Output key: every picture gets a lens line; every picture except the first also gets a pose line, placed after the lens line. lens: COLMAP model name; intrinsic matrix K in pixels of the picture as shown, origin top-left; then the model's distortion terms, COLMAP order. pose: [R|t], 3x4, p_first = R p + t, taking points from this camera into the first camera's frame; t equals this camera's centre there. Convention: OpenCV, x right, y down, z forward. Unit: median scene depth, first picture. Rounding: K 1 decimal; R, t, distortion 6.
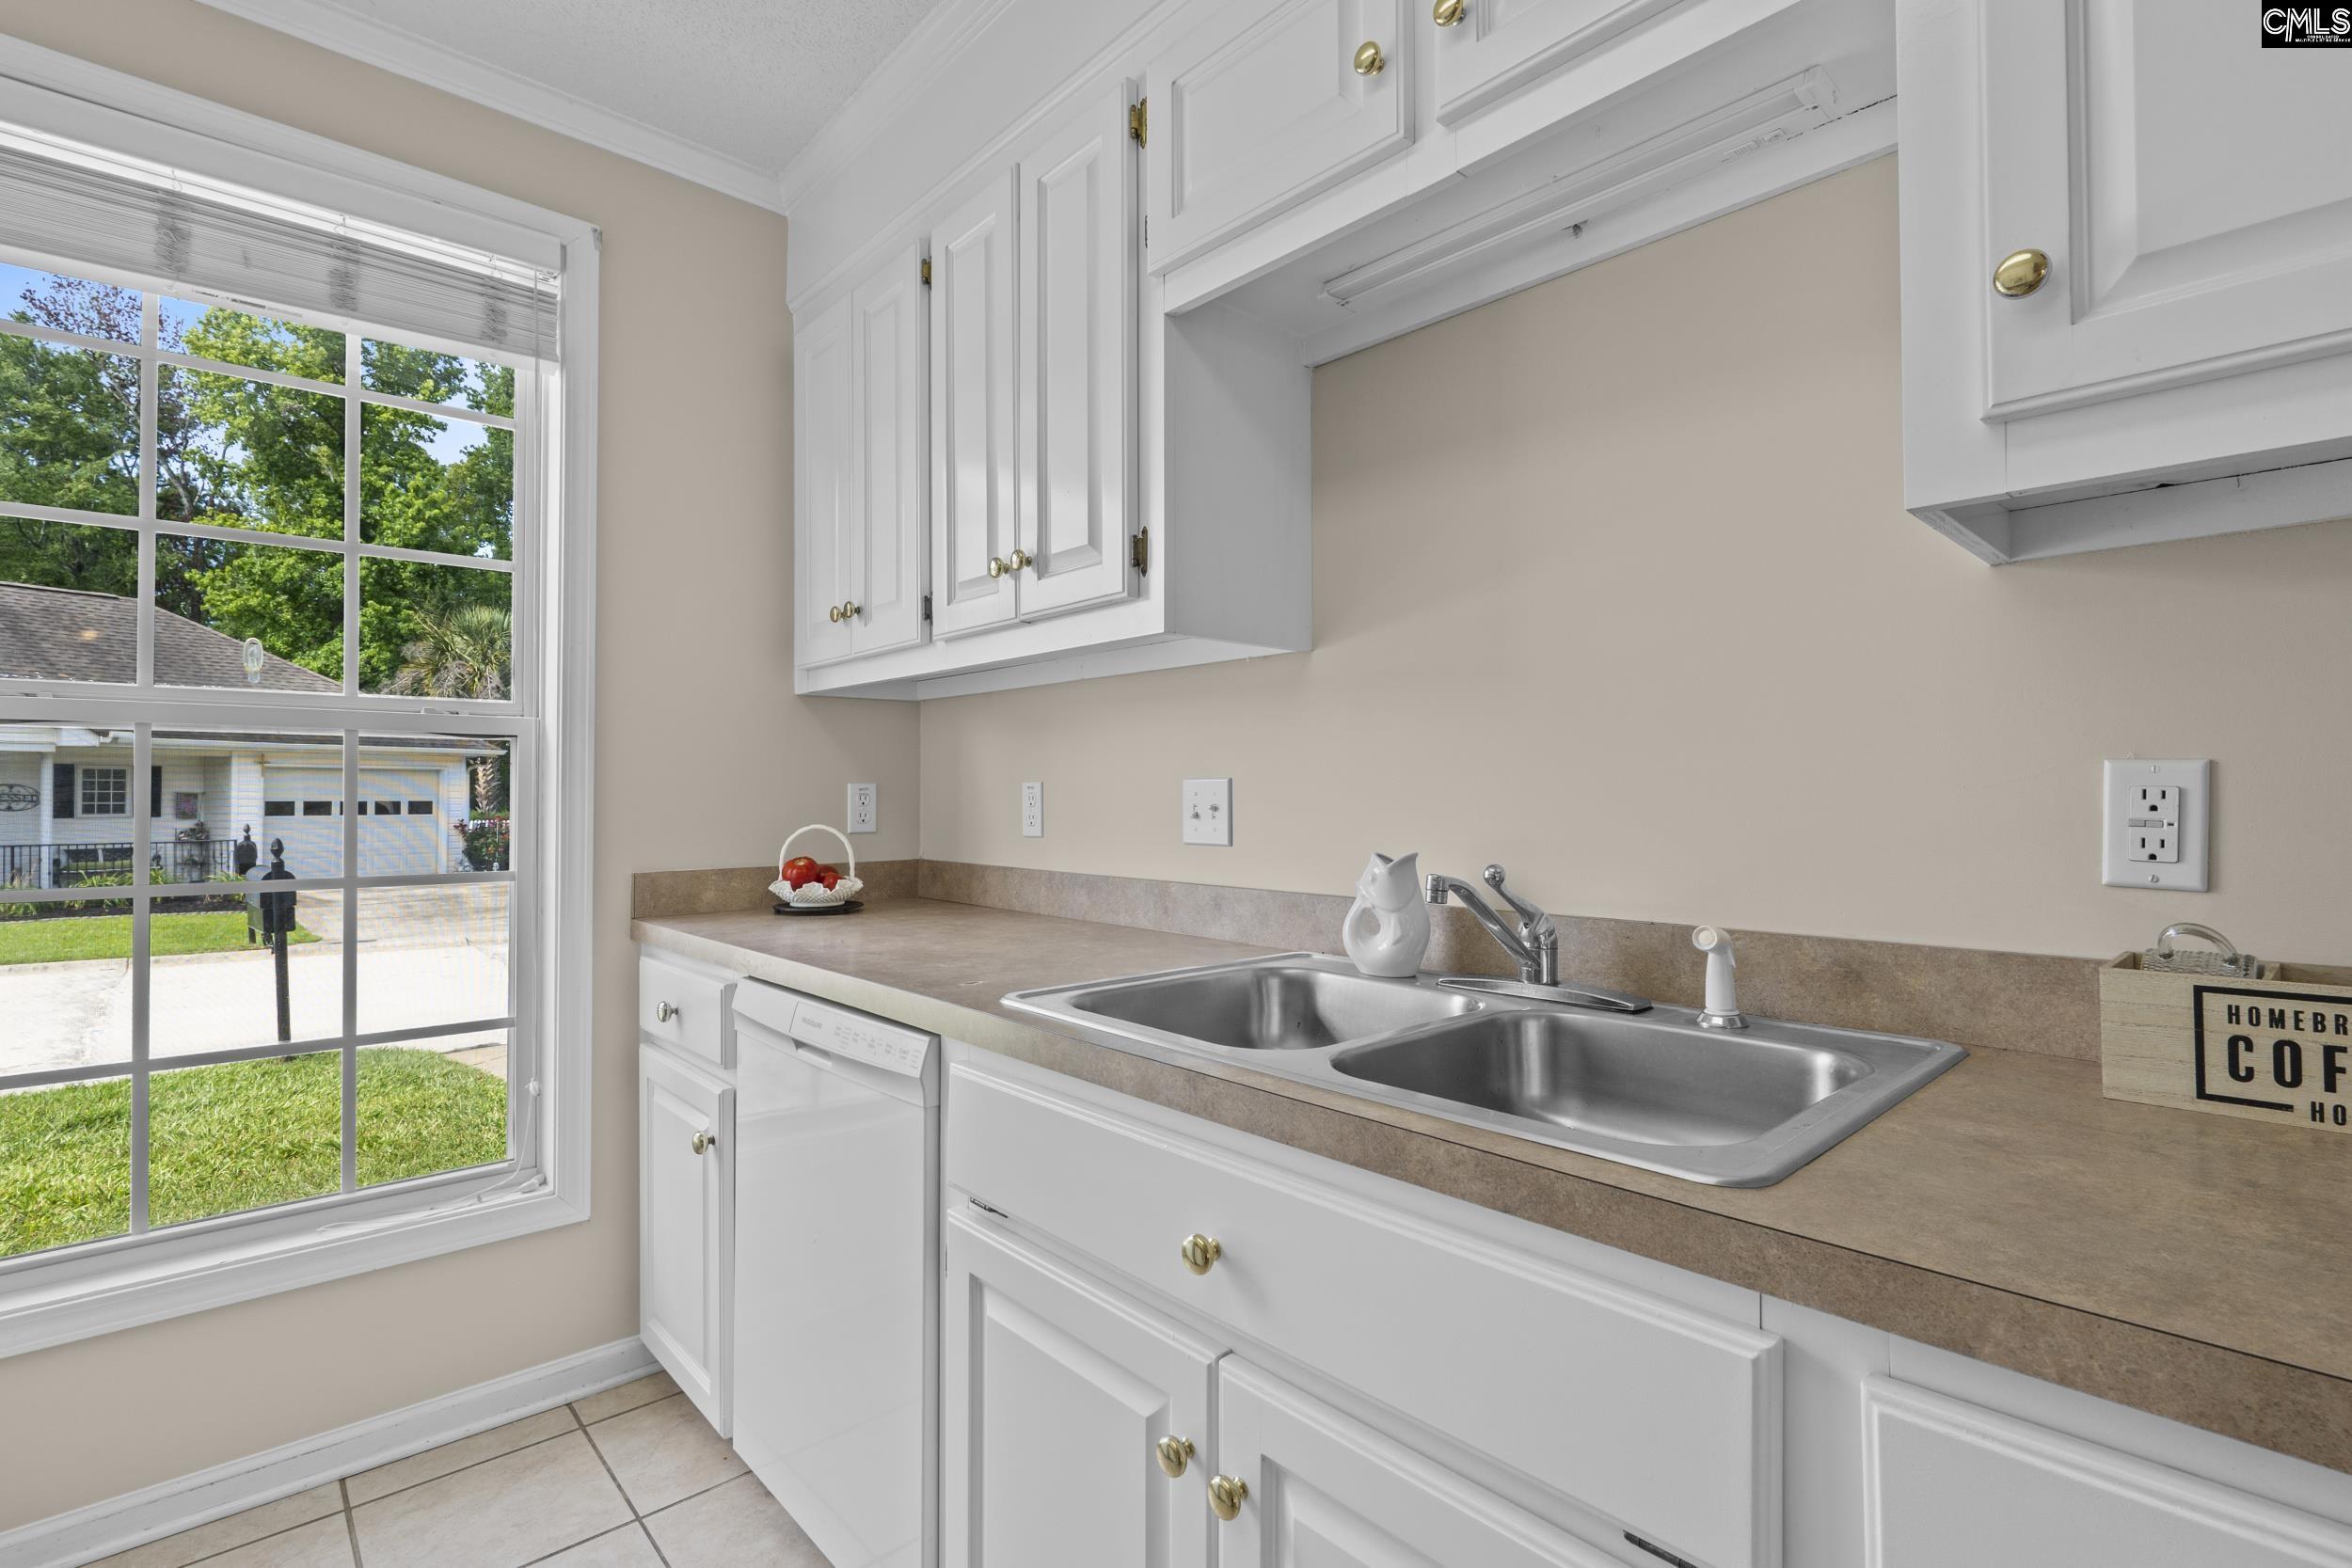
lens RADIAL K [[1079.8, 0, 1170.0], [0, 1079.8, 781.8], [0, 0, 1]] dist [-0.005146, -0.000062]
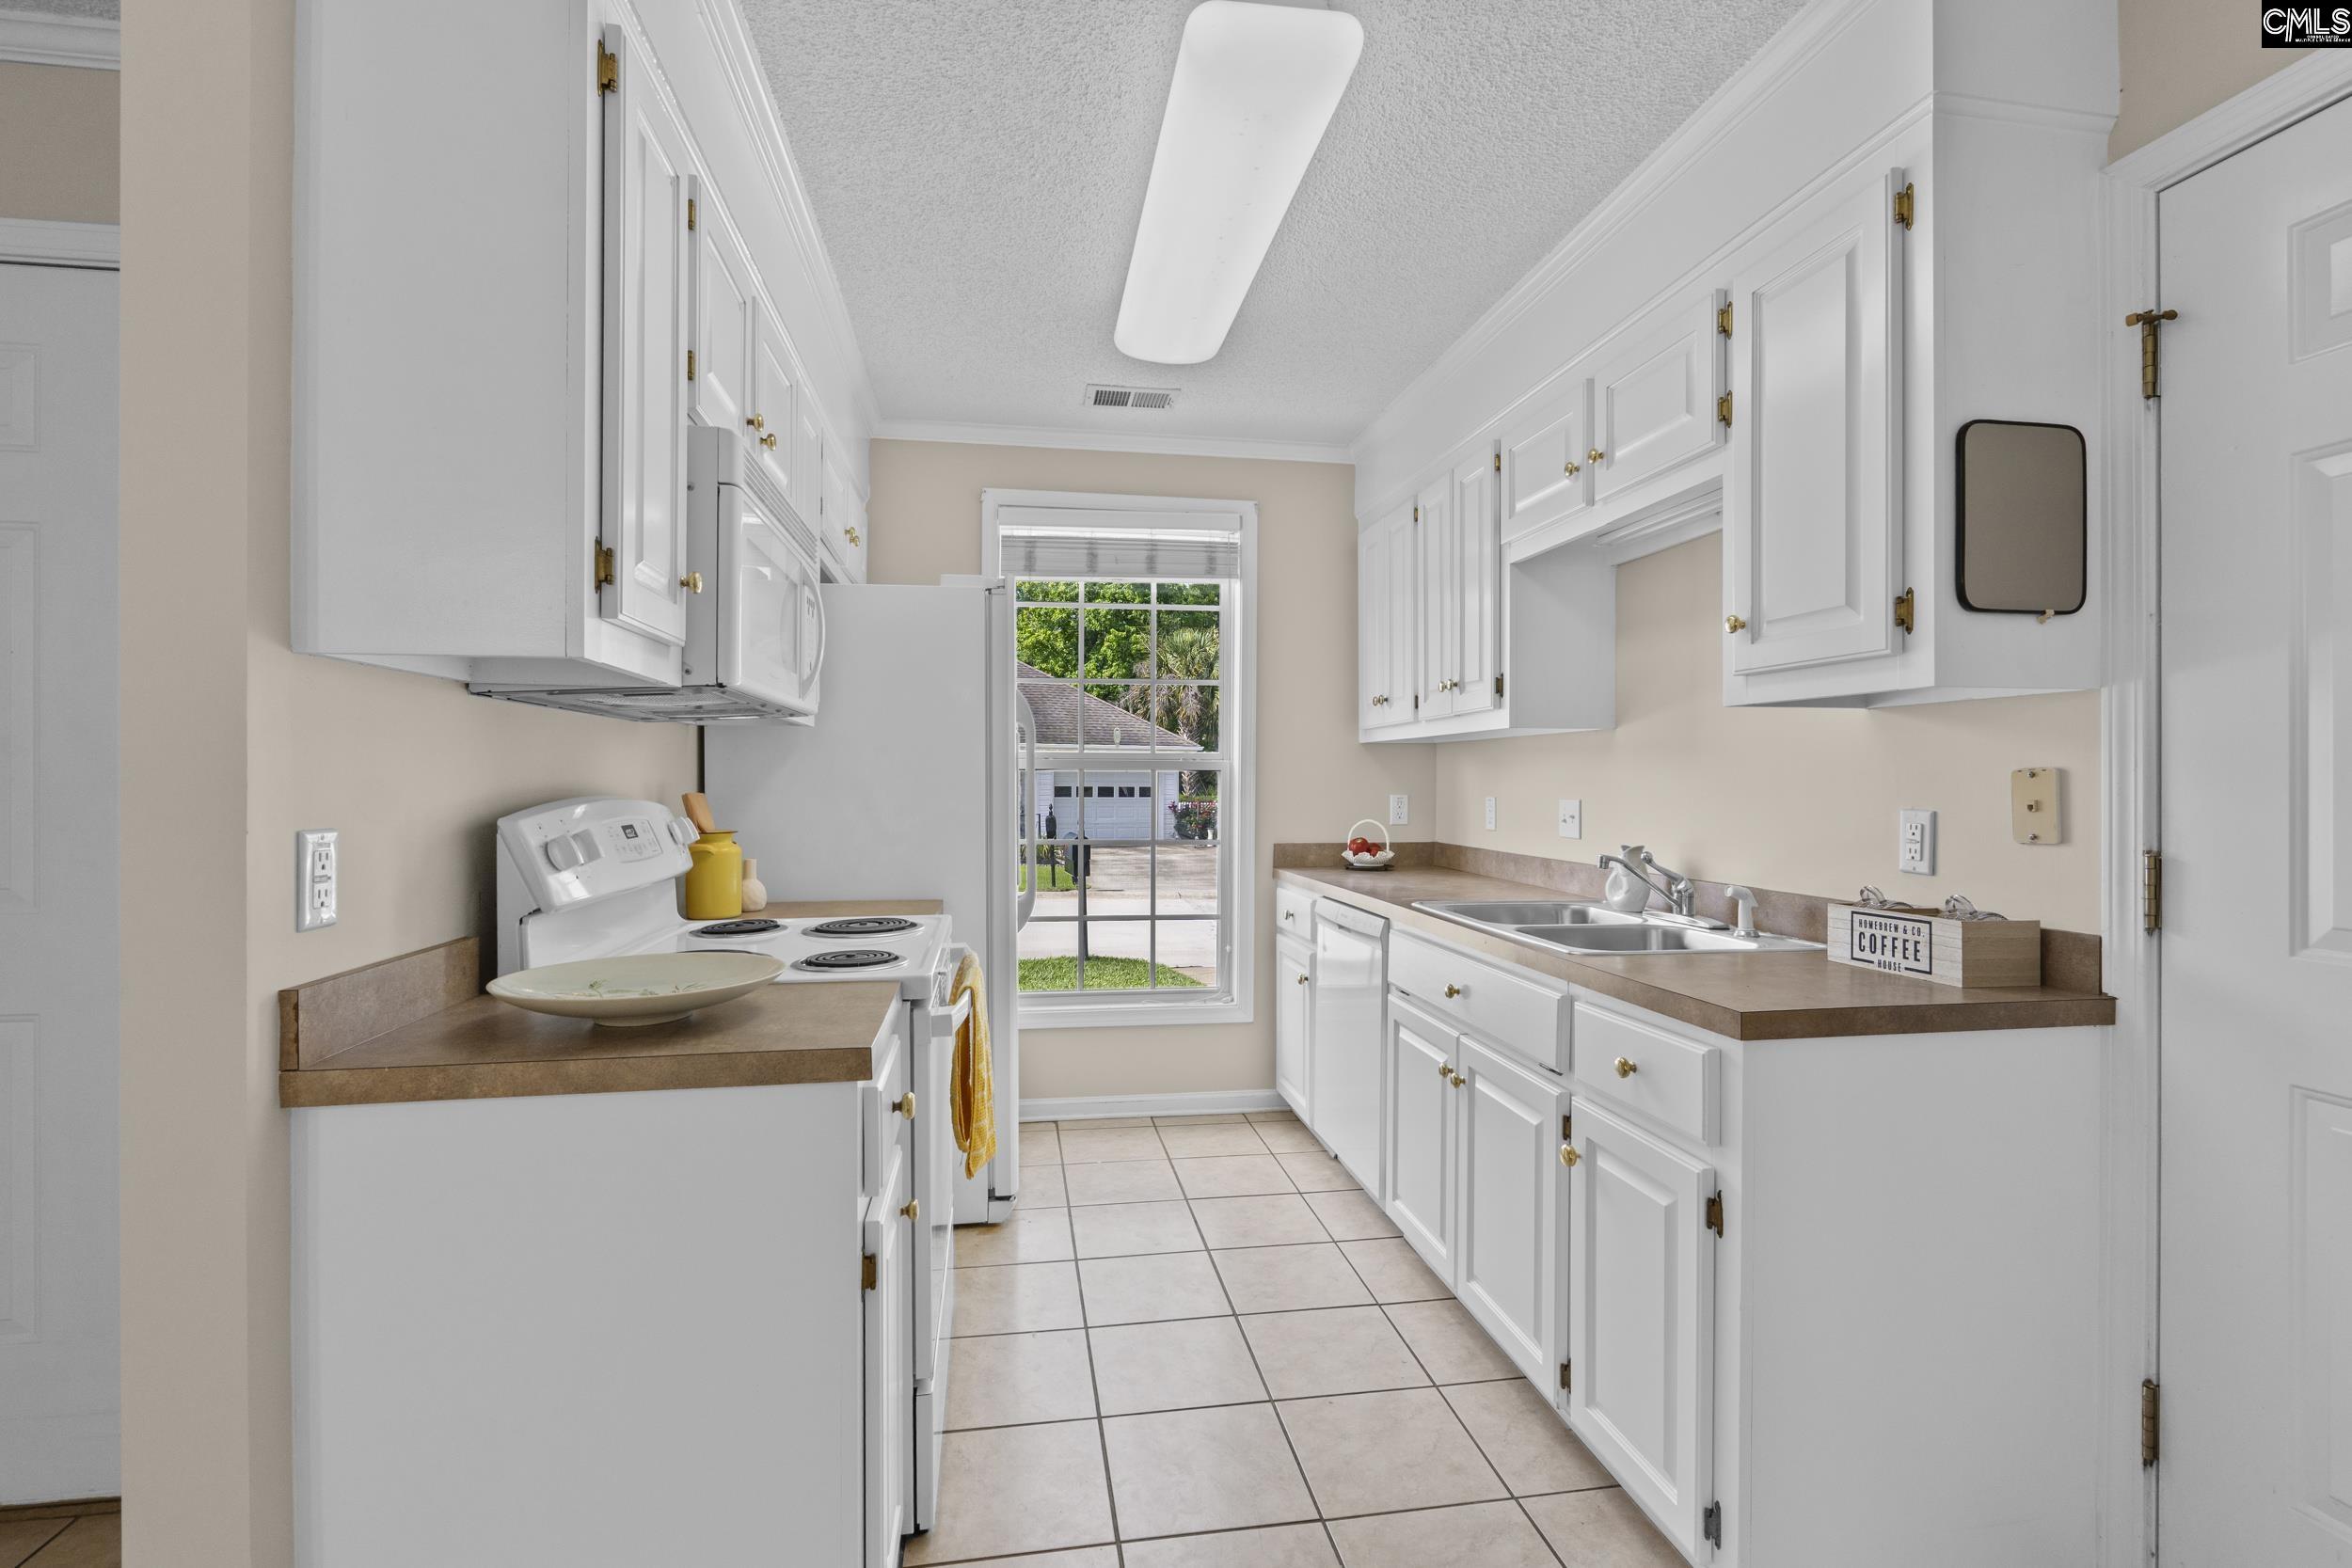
lens RADIAL K [[1079.8, 0, 1187.1], [0, 1079.8, 772.7], [0, 0, 1]] dist [-0.005146, -0.000062]
pose [[0.844429, 0.001585, -0.535665, 0.399511], [0.000725, 0.999991, 0.004101, -0.048211], [0.535667, -0.003851, 0.844421, -0.699922]]
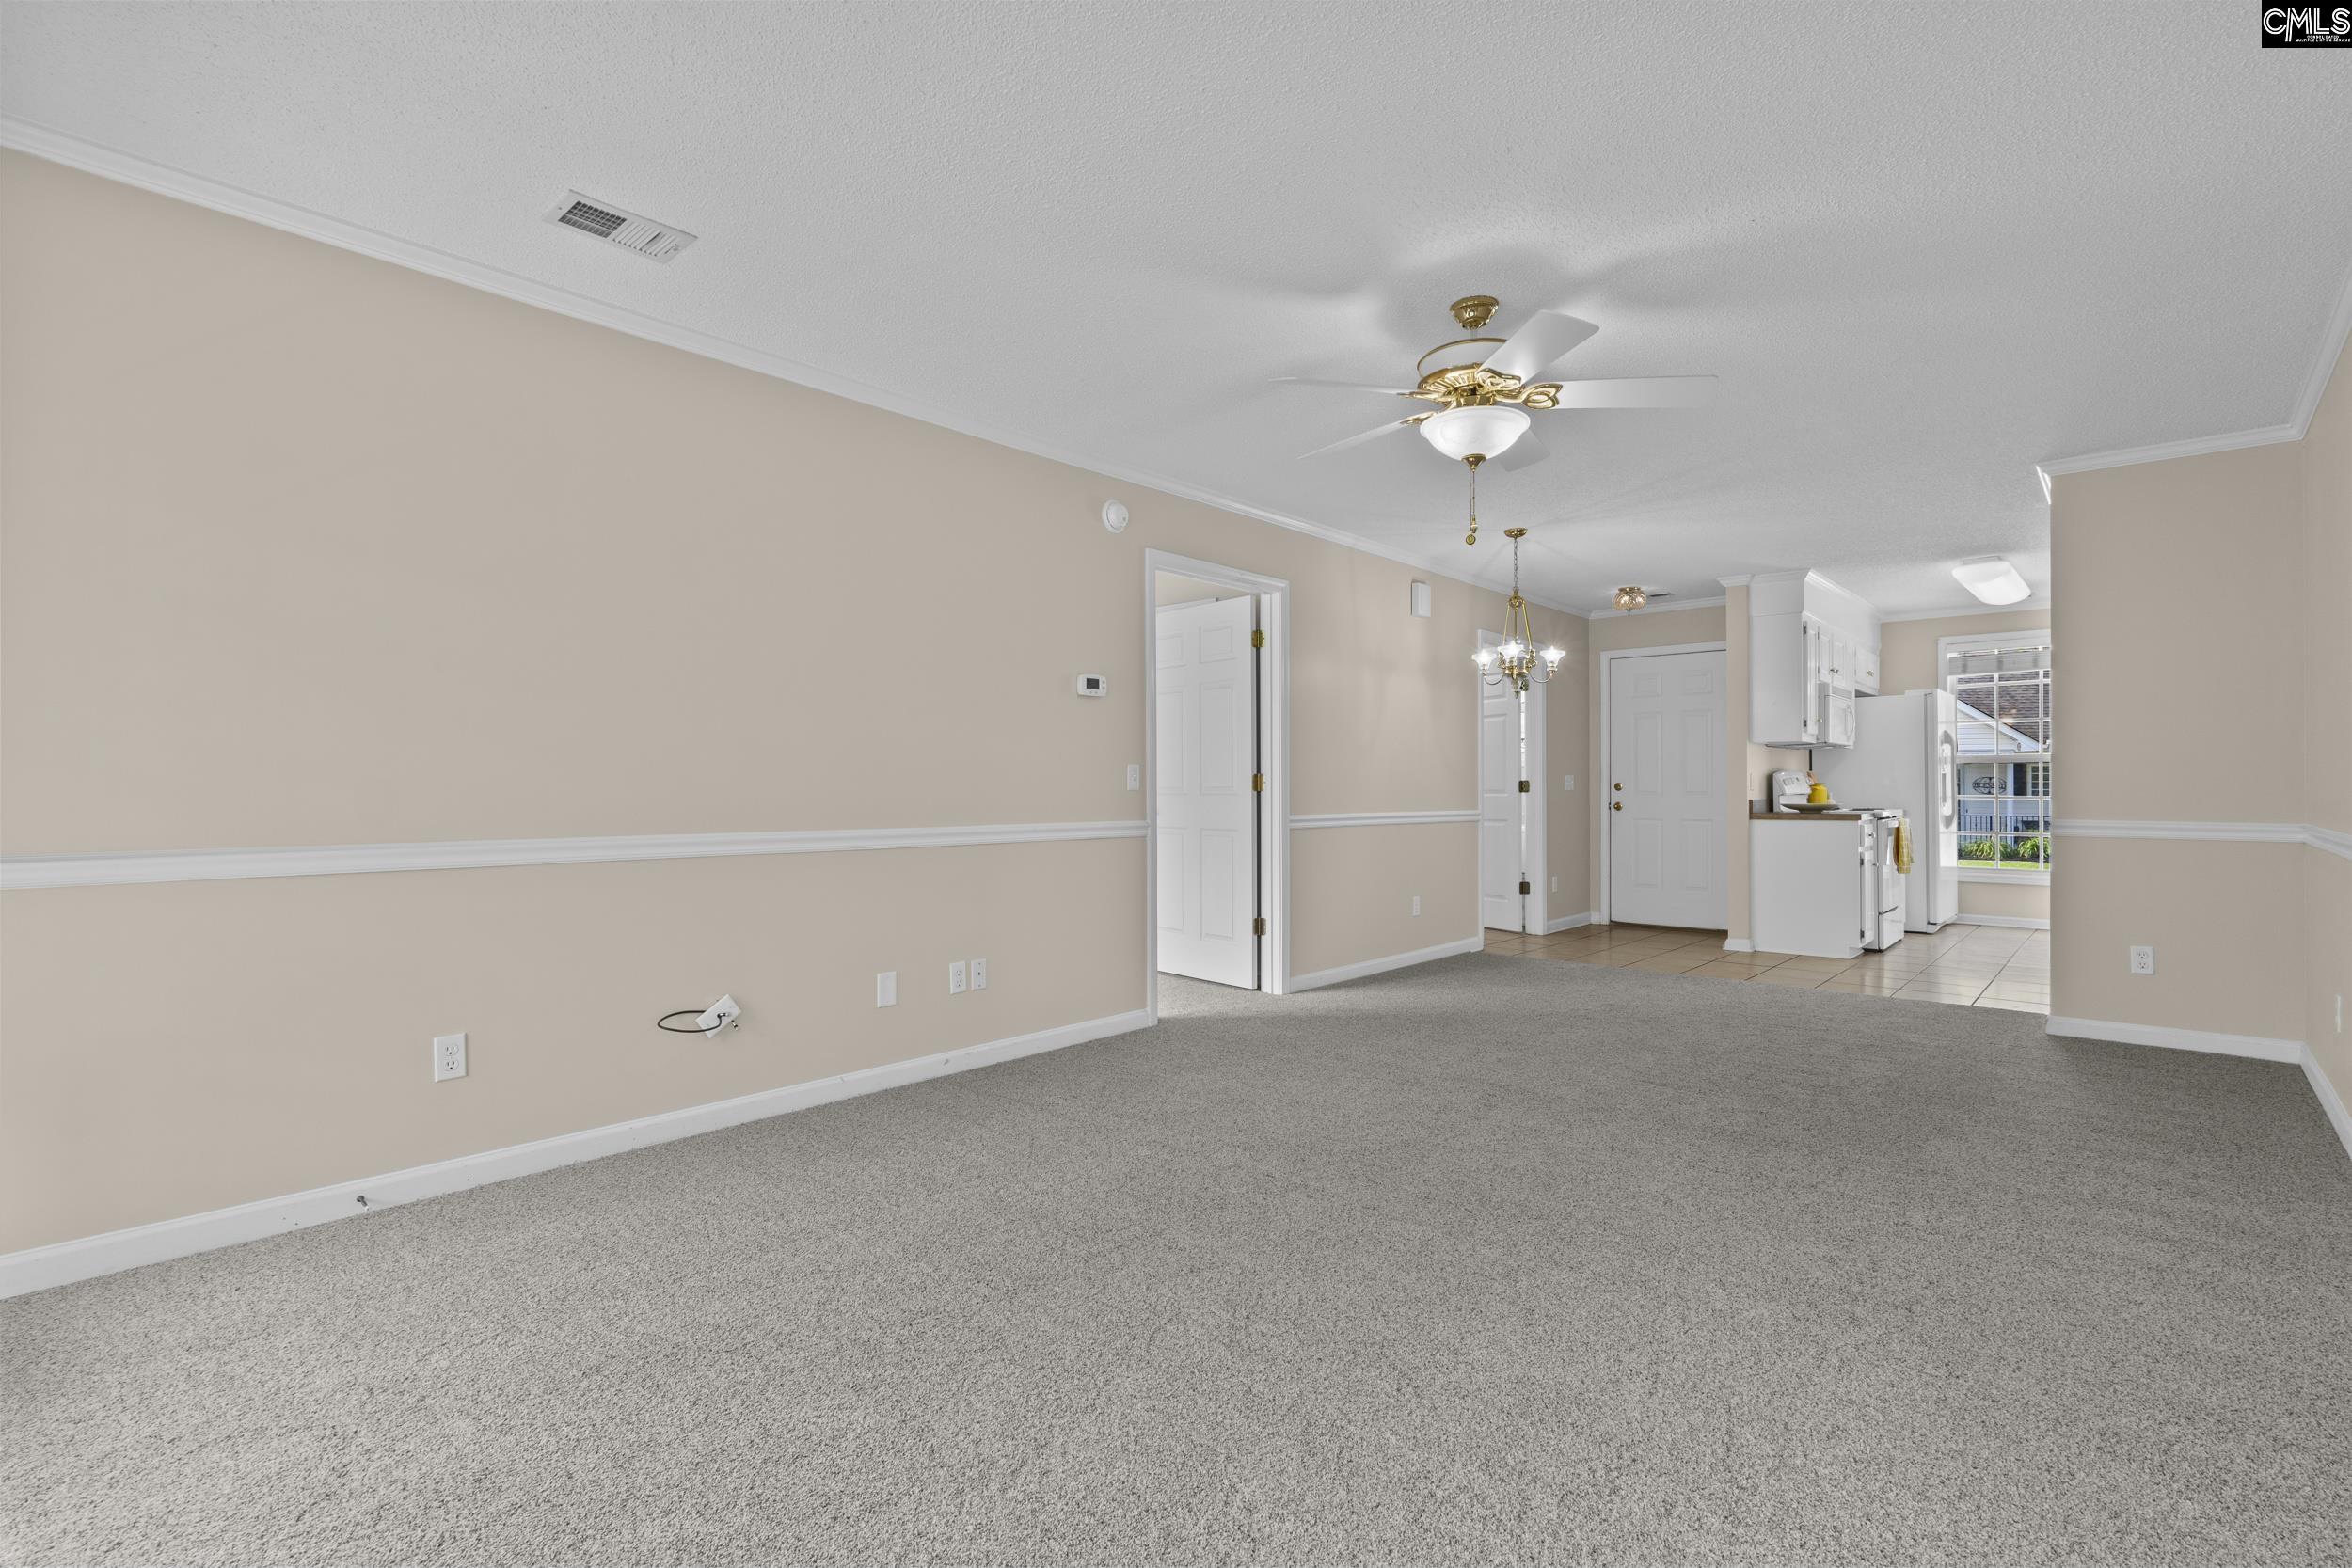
lens RADIAL K [[1079.8, 0, 1179.9], [0, 1079.8, 789.3], [0, 0, 1]] dist [-0.005146, -0.000062]
pose [[0.103903, 0.012602, -0.994508, 2.239540], [0.004599, 0.999903, 0.013151, -0.024368], [0.994577, -0.005941, 0.103835, -2.120050]]
